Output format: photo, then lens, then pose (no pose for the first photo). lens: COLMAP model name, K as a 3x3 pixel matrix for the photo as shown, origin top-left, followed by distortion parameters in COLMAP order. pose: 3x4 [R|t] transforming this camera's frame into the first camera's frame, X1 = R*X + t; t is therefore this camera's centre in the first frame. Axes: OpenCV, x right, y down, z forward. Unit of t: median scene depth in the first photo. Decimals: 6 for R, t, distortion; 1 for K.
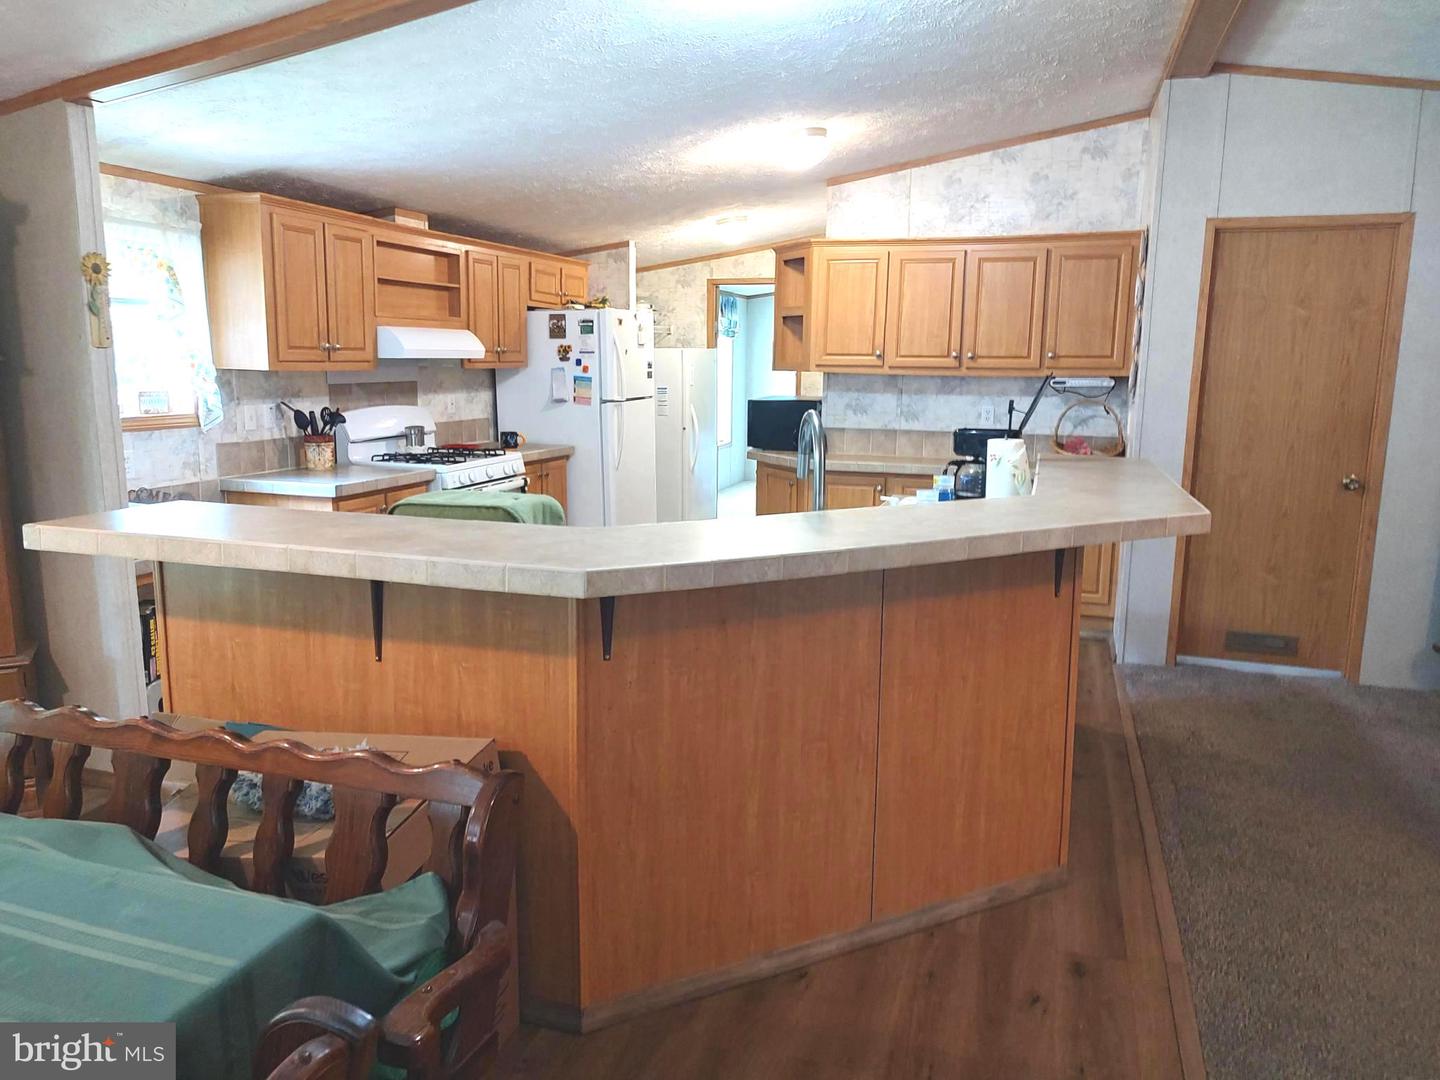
lens RADIAL K [[1023.3, 0, 709.9], [0, 1023.3, 532.7], [0, 0, 1]] dist [0.027494, -0.029733]
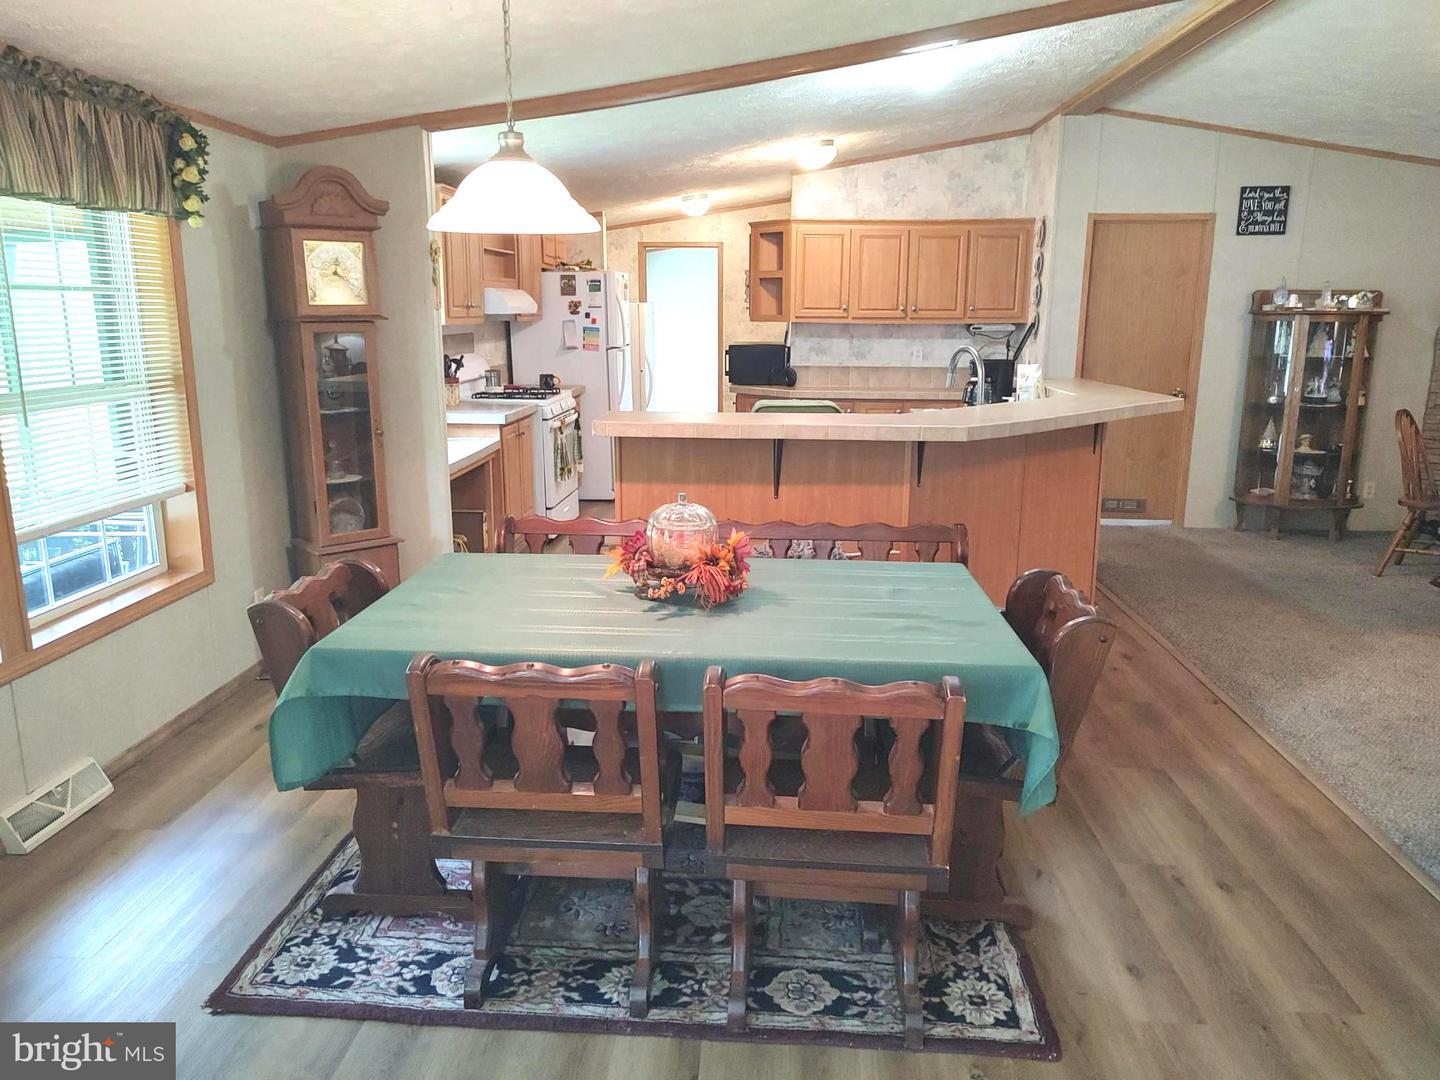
lens RADIAL K [[1023.3, 0, 716.6], [0, 1023.3, 528.1], [0, 0, 1]] dist [0.027494, -0.029733]
pose [[0.967947, -0.057373, 0.244515, -0.331453], [0.046750, 0.997702, 0.049037, 0.034706], [-0.246766, -0.036034, 0.968405, -0.239683]]
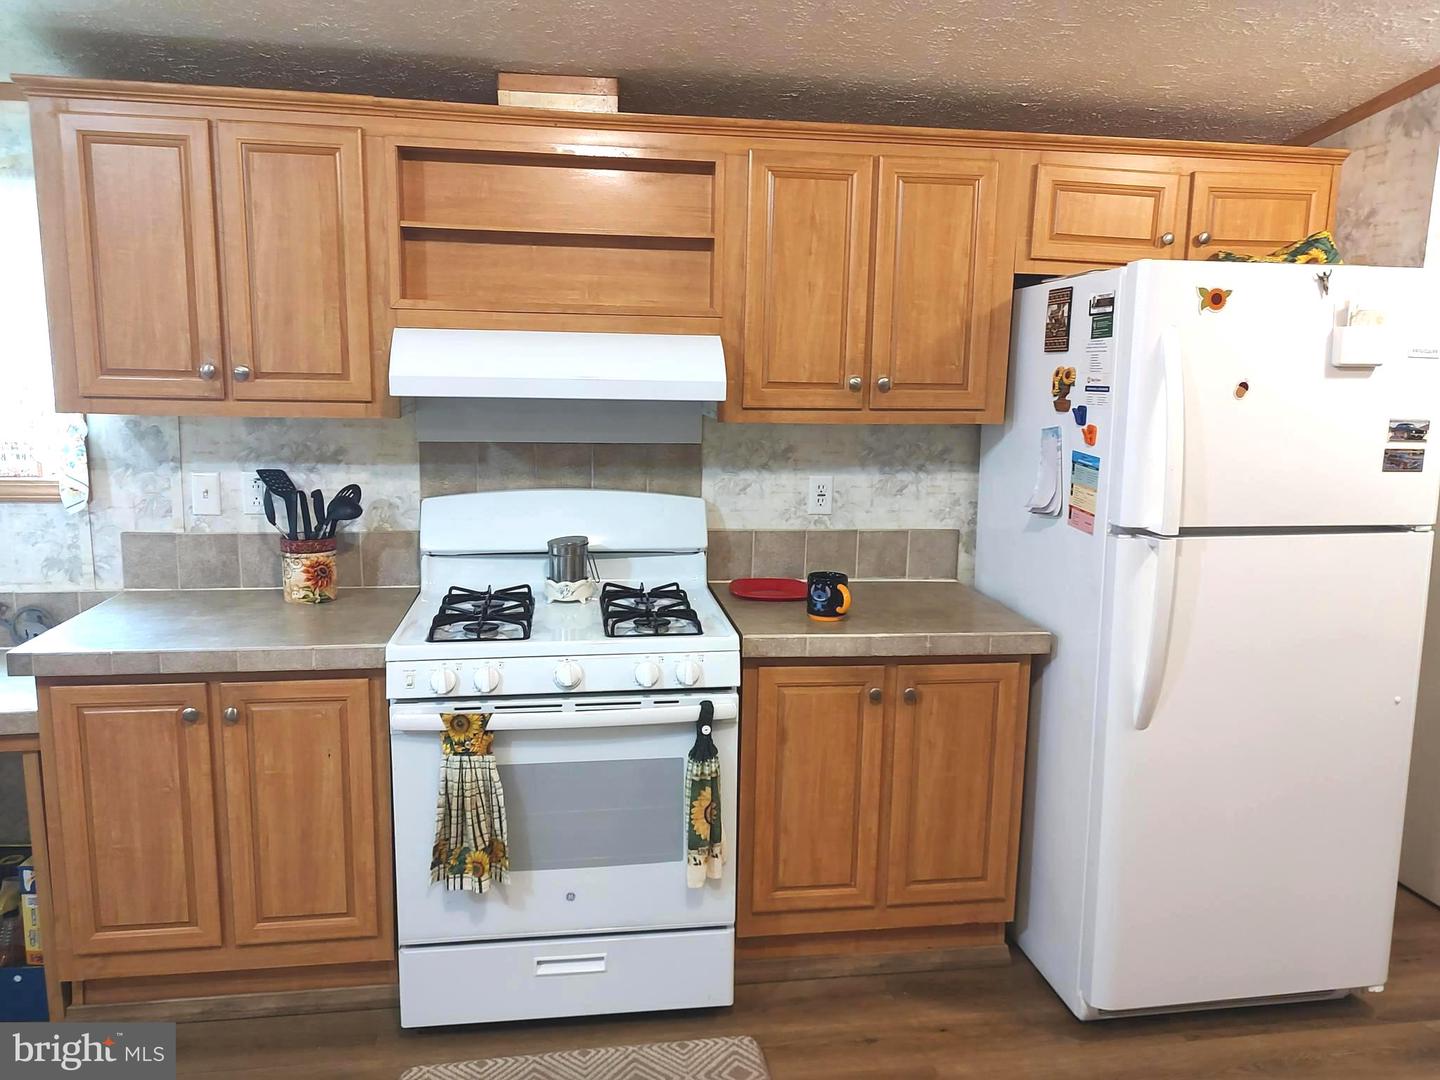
lens RADIAL K [[1023.3, 0, 722.9], [0, 1023.3, 531.5], [0, 0, 1]] dist [0.027494, -0.029733]
pose [[0.460252, 0.134443, -0.877549, 0.160643], [-0.163339, 0.984417, 0.065148, -0.147018], [0.872633, 0.113354, 0.475040, 0.821276]]
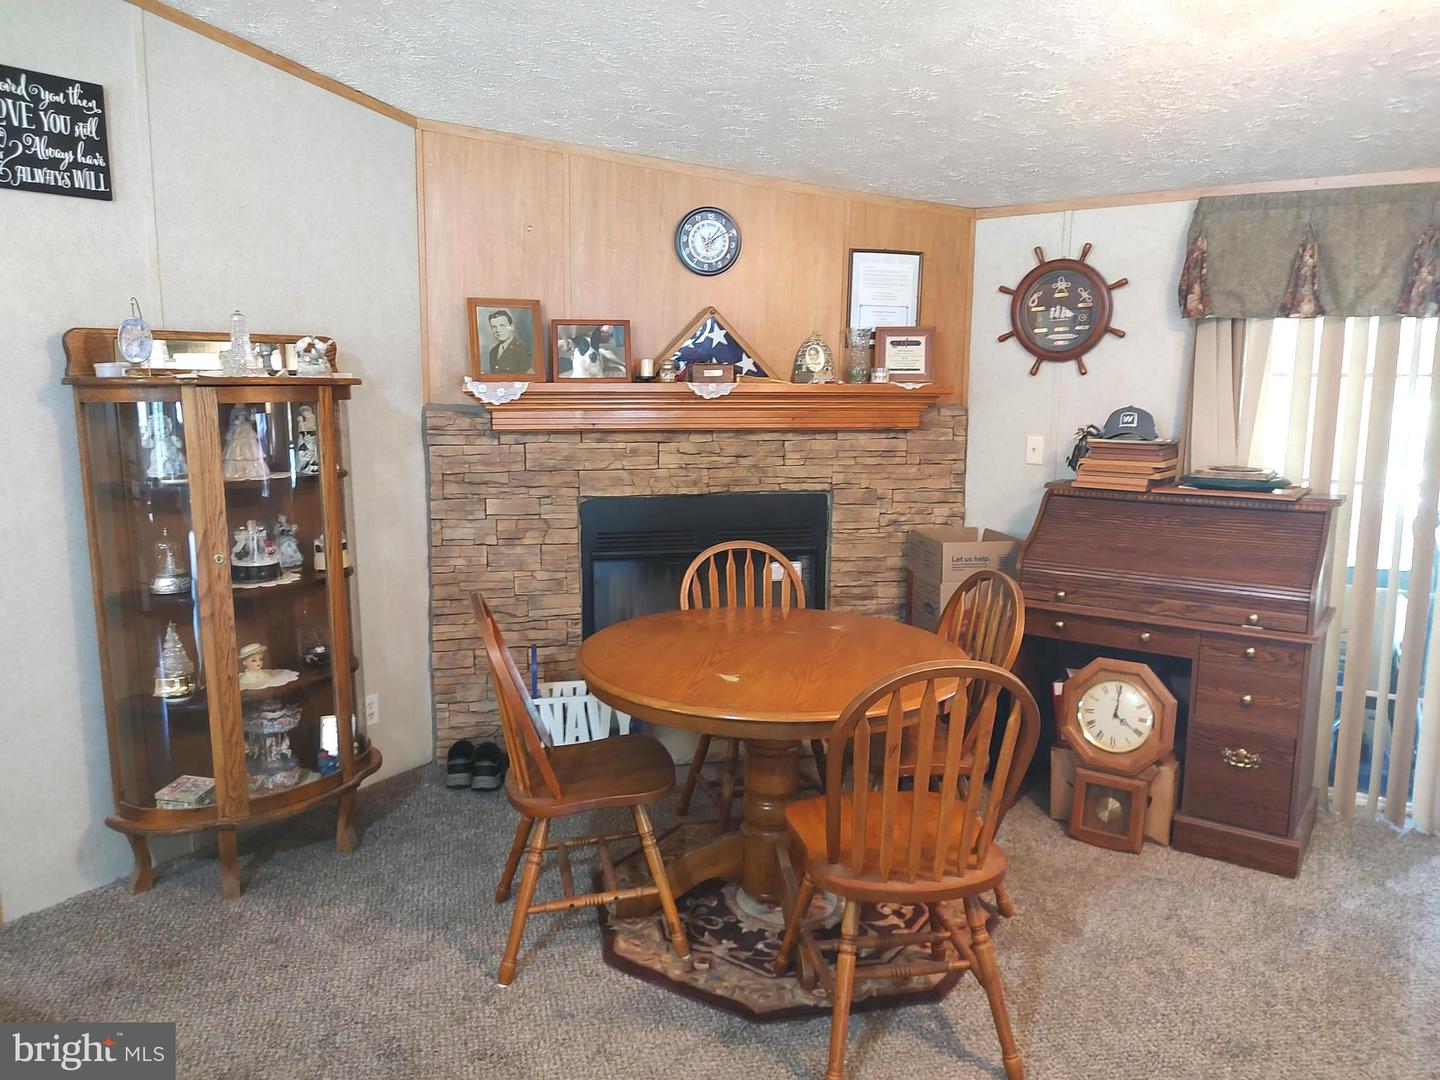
lens RADIAL K [[1023.3, 0, 724.4], [0, 1023.3, 535.9], [0, 0, 1]] dist [0.027494, -0.029733]
pose [[0.271188, -0.157007, 0.949635, 0.178512], [0.159291, 0.980323, 0.116592, -0.061734], [-0.949254, 0.119650, 0.290861, 0.337267]]
